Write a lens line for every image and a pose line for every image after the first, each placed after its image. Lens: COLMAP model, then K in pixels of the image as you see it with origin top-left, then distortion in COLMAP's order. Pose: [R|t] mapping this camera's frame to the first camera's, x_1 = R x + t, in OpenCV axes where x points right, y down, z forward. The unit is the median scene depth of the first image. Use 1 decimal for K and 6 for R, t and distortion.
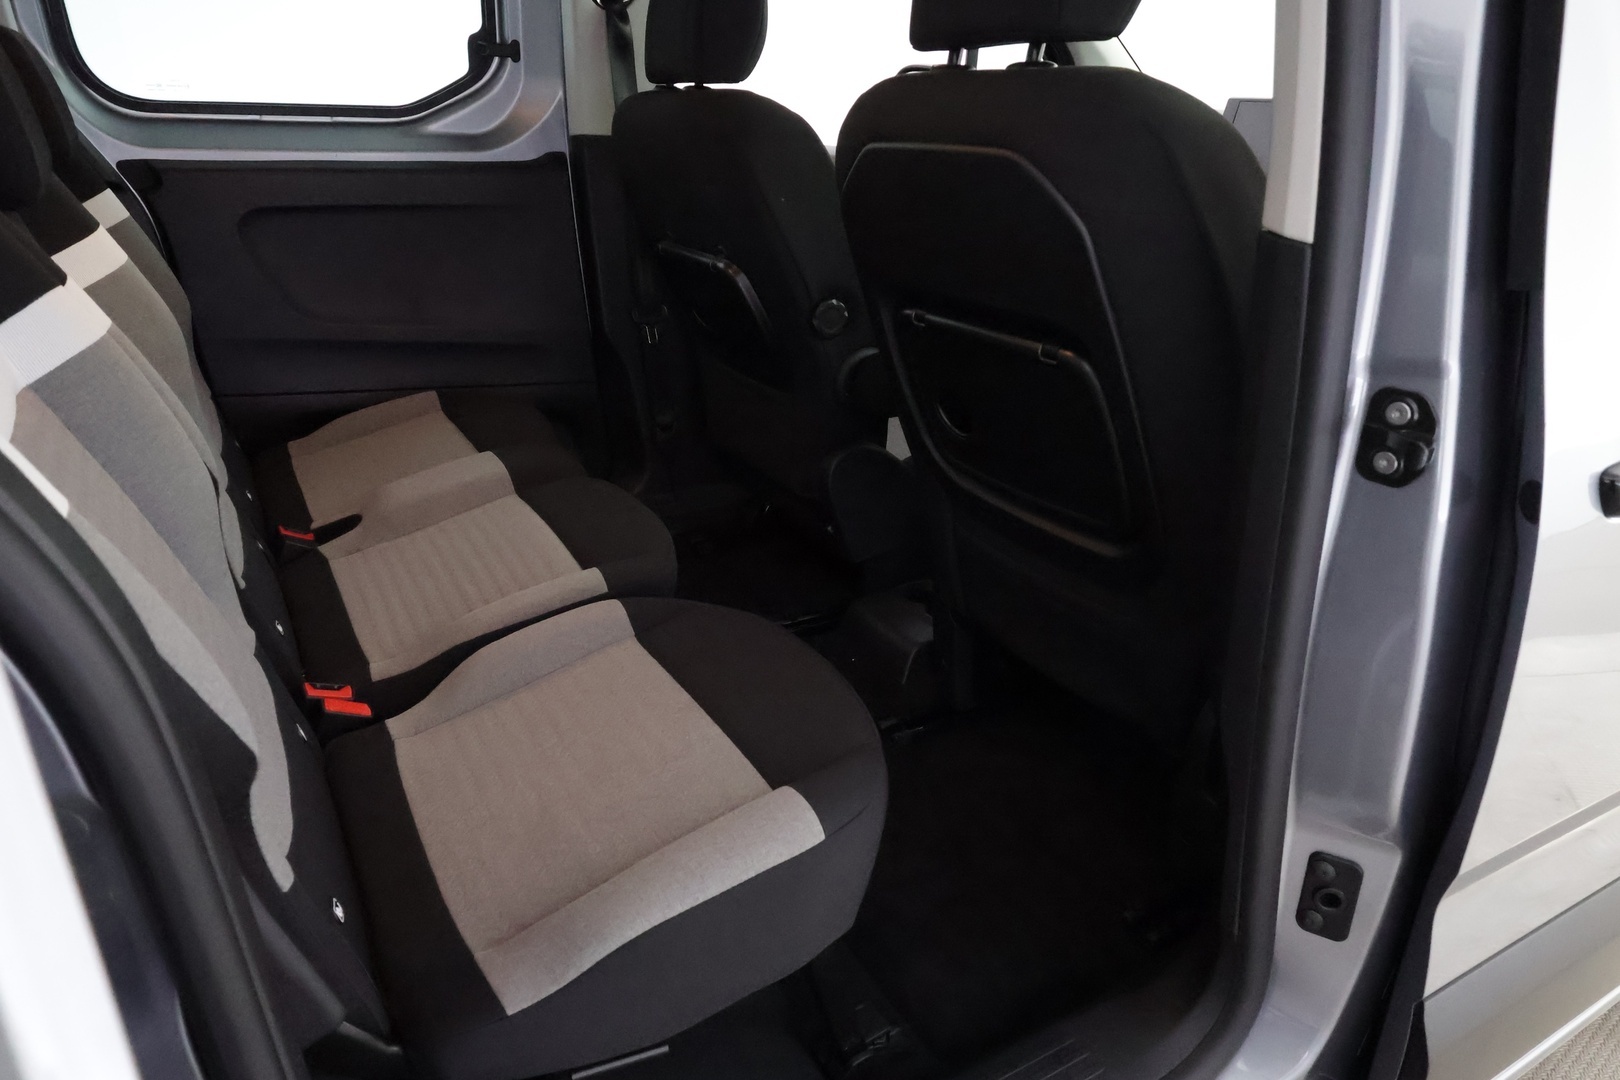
lens RADIAL K [[1044.8, 0, 809.4], [0, 1044.8, 544.3], [0, 0, 1]] dist [0.006228, 0.000761]
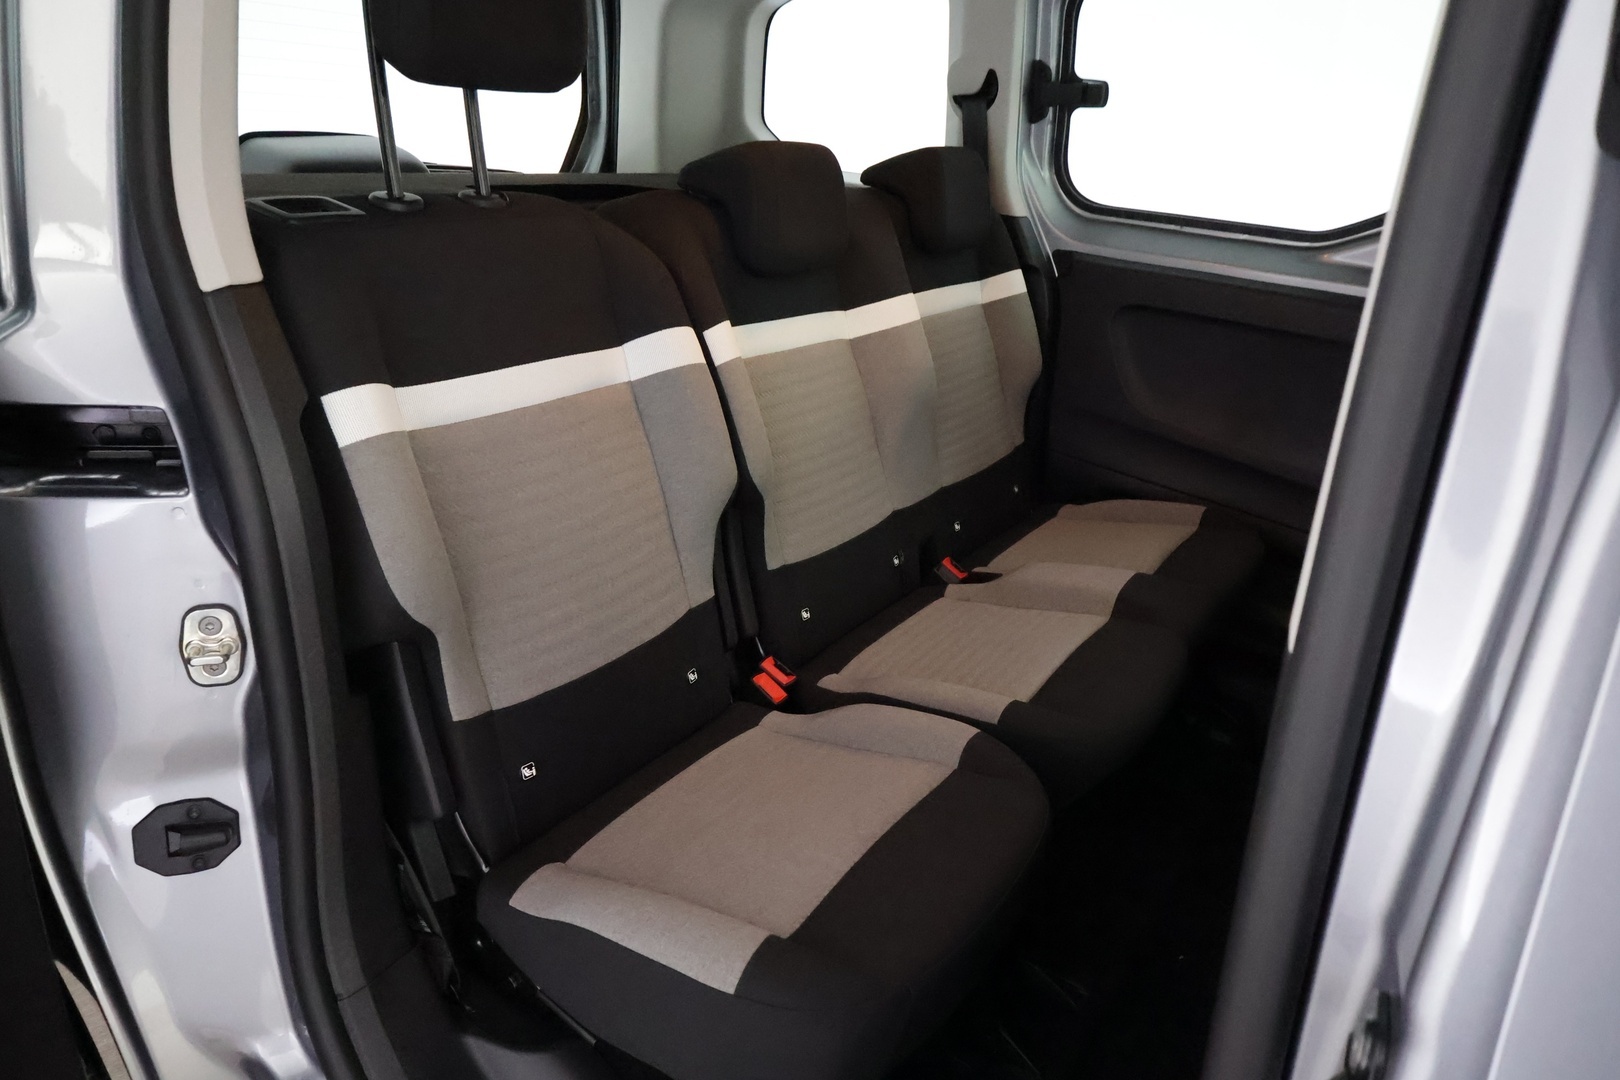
lens RADIAL K [[1044.8, 0, 809.4], [0, 1044.8, 544.3], [0, 0, 1]] dist [0.006228, 0.000761]
pose [[0.446323, 0.359016, -0.819697, 0.433394], [-0.416903, 0.893936, 0.164529, -0.178327], [0.791826, 0.268301, 0.548659, 0.249460]]
